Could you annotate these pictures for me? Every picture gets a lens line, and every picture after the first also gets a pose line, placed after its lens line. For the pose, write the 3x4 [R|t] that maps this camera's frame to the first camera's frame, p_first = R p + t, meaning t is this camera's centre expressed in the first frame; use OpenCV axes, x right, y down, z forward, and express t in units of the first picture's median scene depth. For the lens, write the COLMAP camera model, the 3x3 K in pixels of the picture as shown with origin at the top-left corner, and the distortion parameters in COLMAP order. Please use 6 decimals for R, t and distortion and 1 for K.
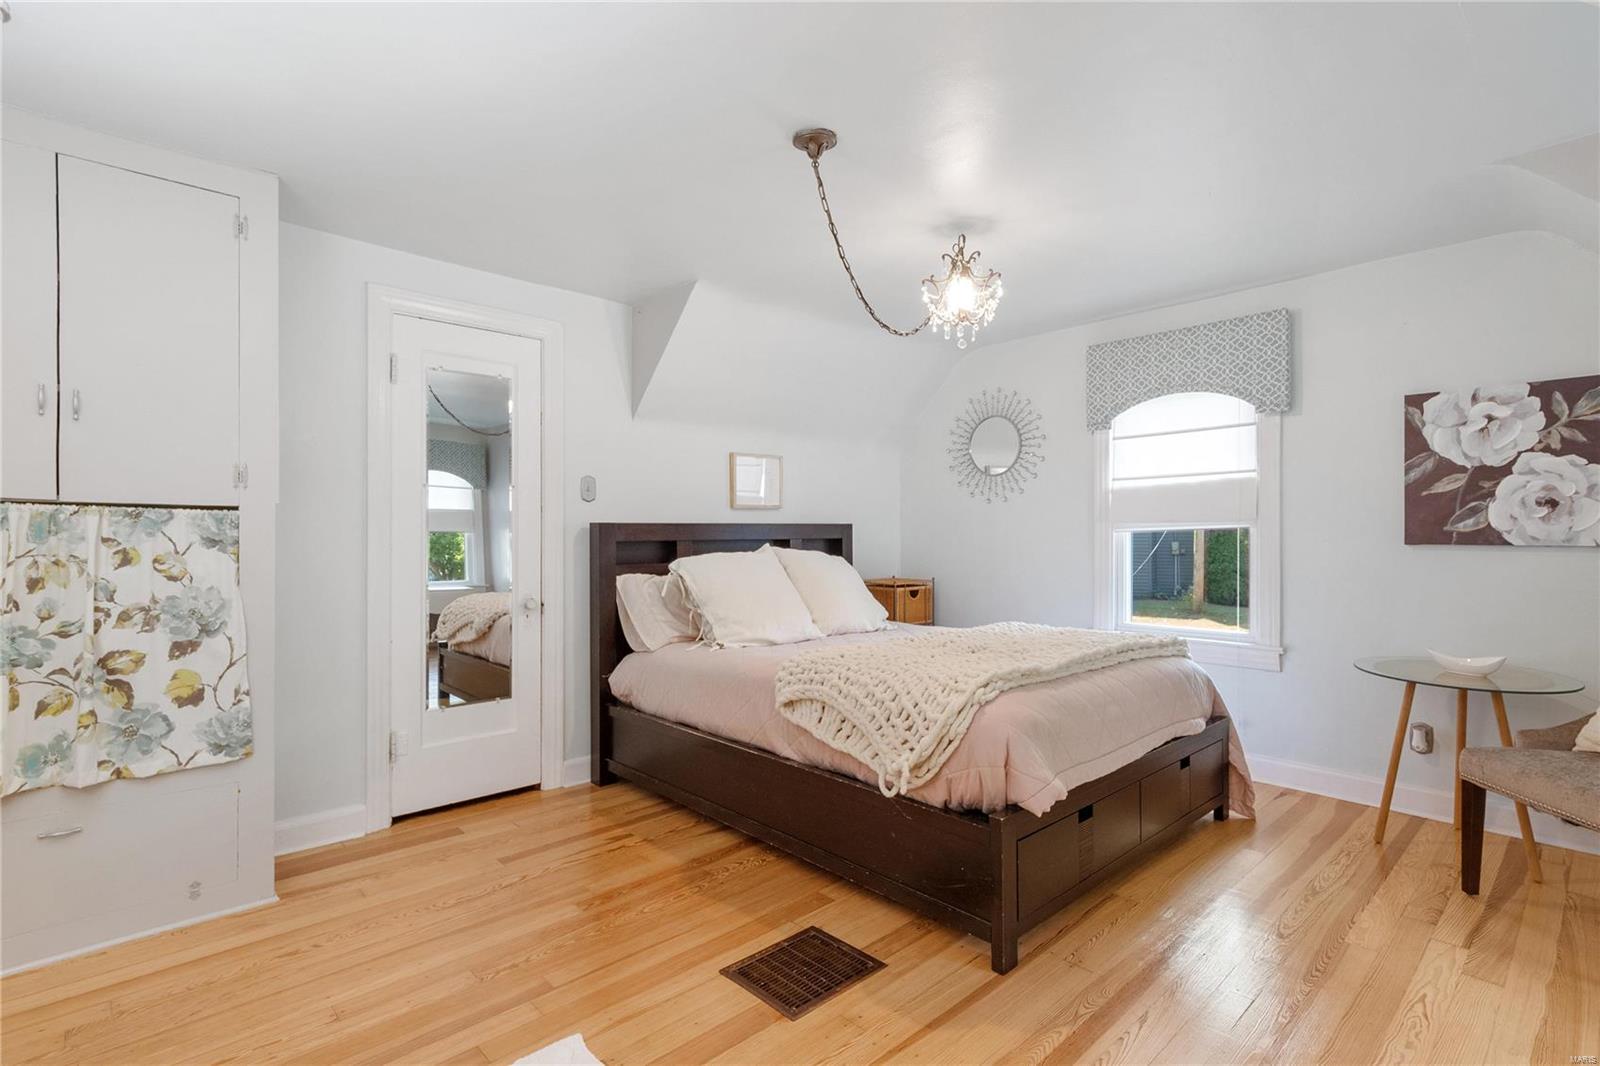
lens RADIAL K [[789.5, 0, 814.2], [0, 789.5, 537.1], [0, 0, 1]] dist [-0.000297, 0.001560]
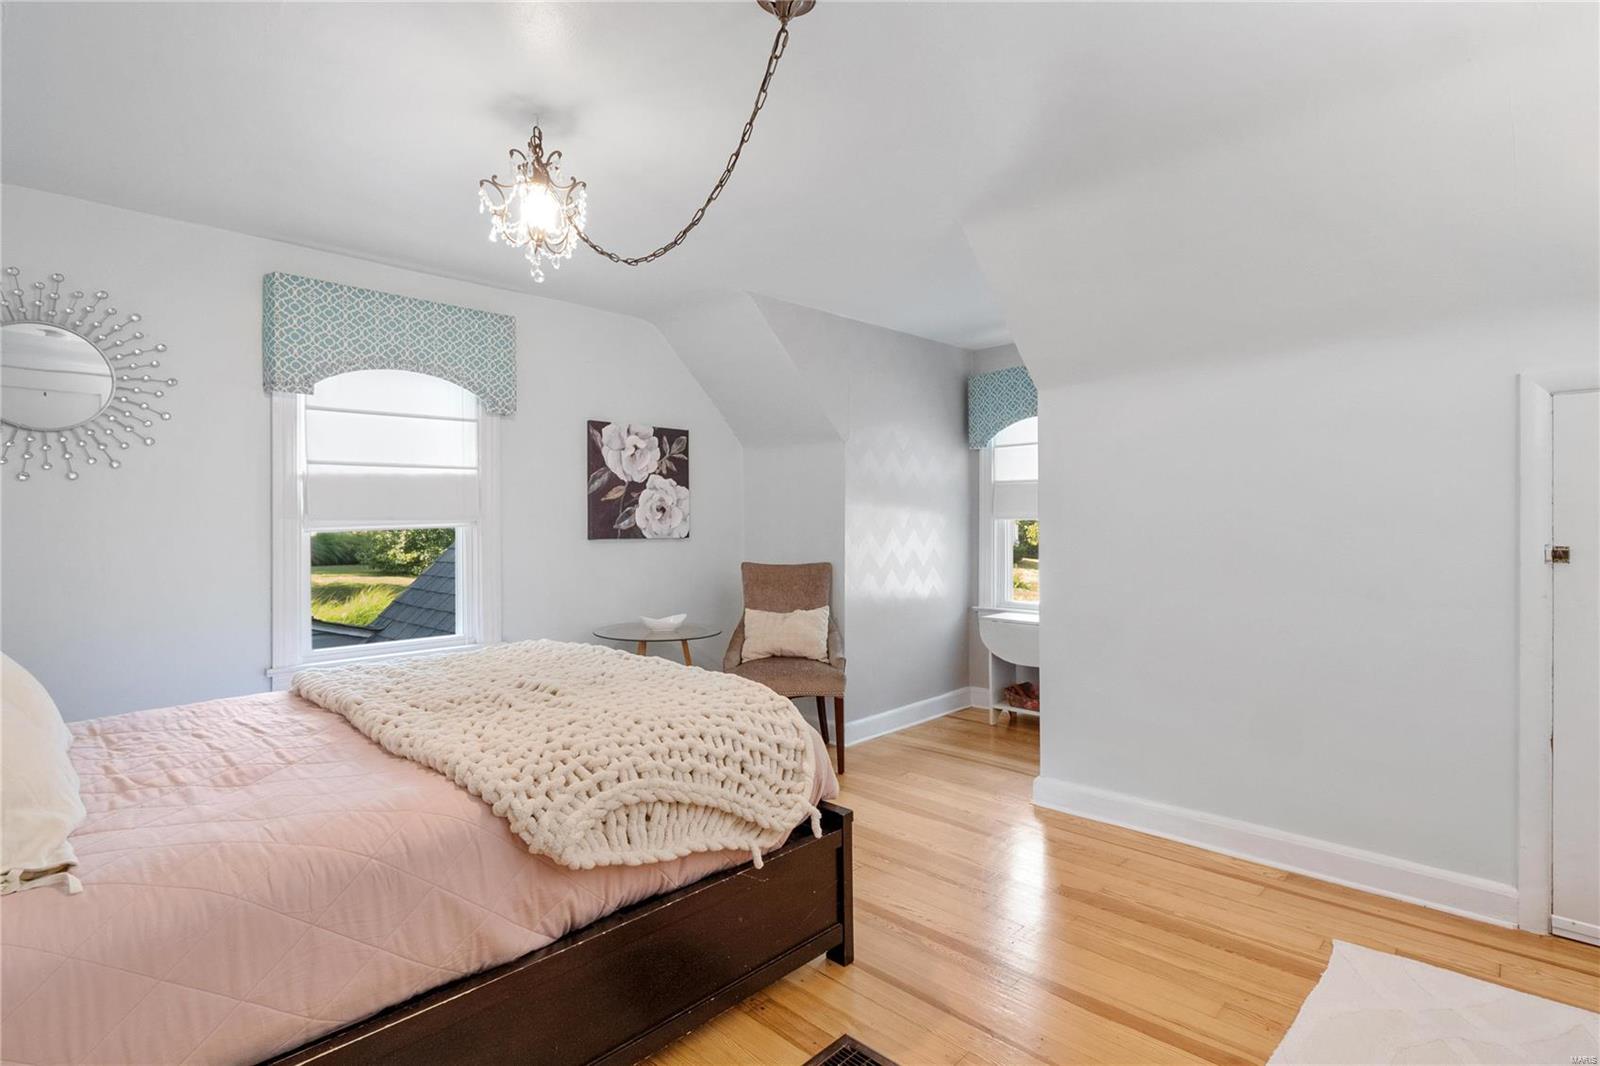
lens RADIAL K [[789.5, 0, 815.0], [0, 789.5, 524.0], [0, 0, 1]] dist [-0.000297, 0.001560]
pose [[-0.050304, -0.006122, 0.998715, -0.550508], [-0.000751, 0.999981, 0.006092, -0.024390], [-0.998734, -0.000443, -0.050308, 0.753261]]
